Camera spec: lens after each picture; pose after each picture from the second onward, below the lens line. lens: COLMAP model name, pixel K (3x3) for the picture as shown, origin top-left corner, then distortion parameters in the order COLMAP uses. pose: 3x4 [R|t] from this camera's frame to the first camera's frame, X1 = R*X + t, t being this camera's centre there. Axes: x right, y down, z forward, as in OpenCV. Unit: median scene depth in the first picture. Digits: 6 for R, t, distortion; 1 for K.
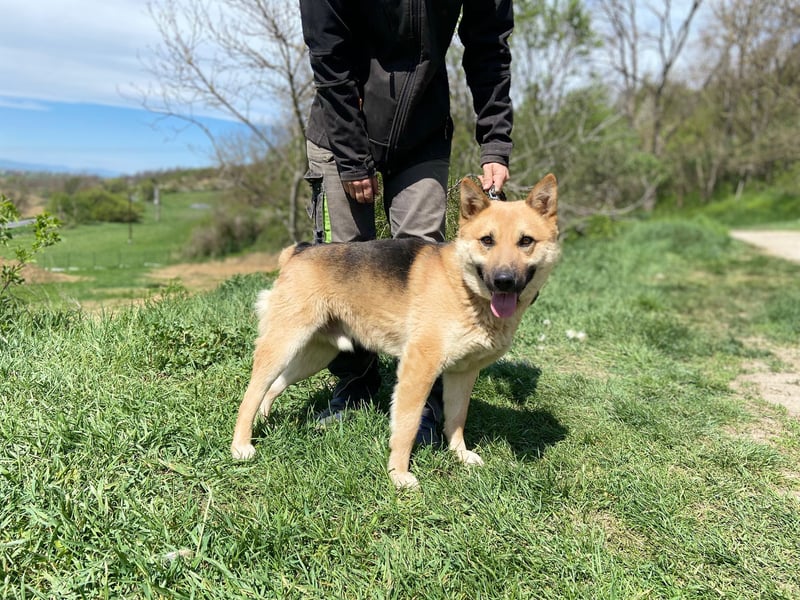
lens RADIAL K [[610.0, 0, 408.6], [0, 610.0, 290.2], [0, 0, 1]] dist [0.123182, -0.164273]
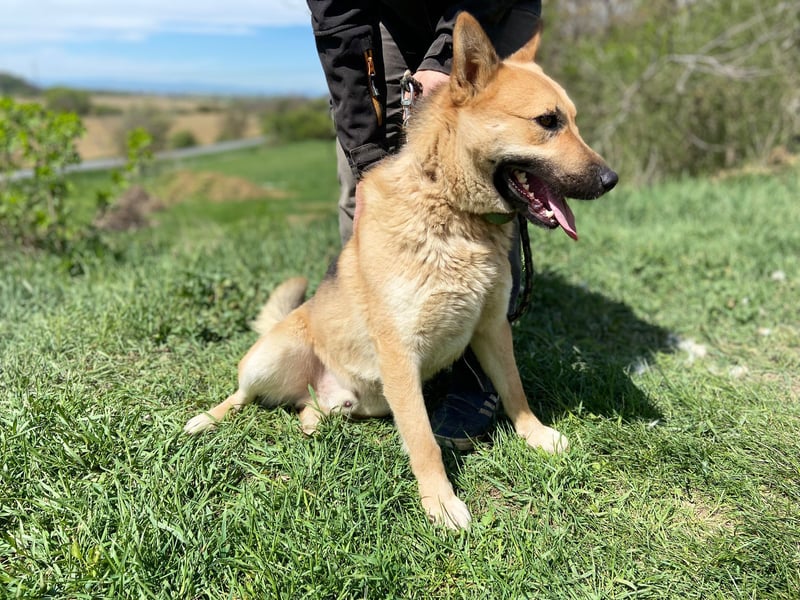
lens RADIAL K [[606.5, 0, 403.3], [0, 606.5, 298.7], [0, 0, 1]] dist [0.116190, -0.155480]
pose [[0.950436, 0.045573, -0.307562, 0.060730], [0.002348, 0.988119, 0.153672, -0.023279], [0.310911, -0.146778, 0.939037, 0.303358]]
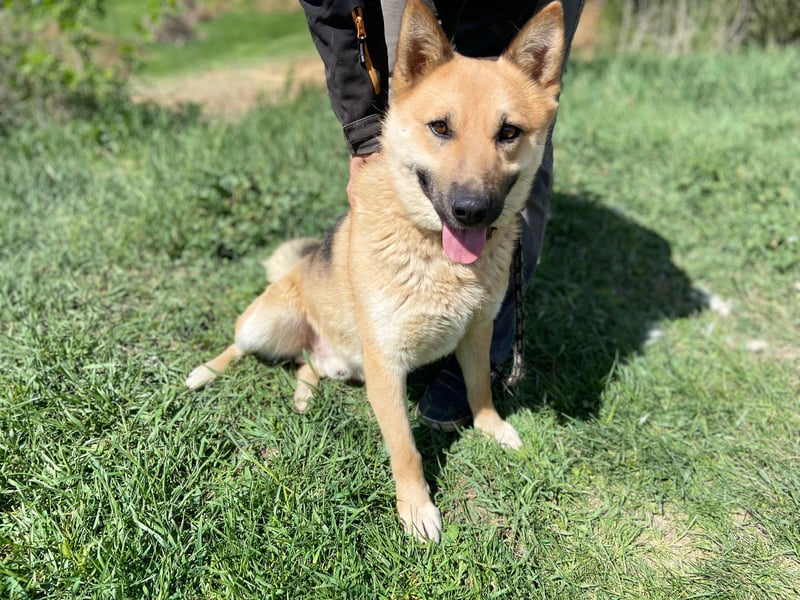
lens RADIAL K [[598.7, 0, 412.1], [0, 598.7, 297.0], [0, 0, 1]] dist [0.116765, -0.148241]
pose [[0.921817, 0.190459, -0.337608, 0.072077], [-0.034679, 0.907992, 0.417549, -0.096501], [0.386072, -0.373196, 0.843607, 0.350971]]
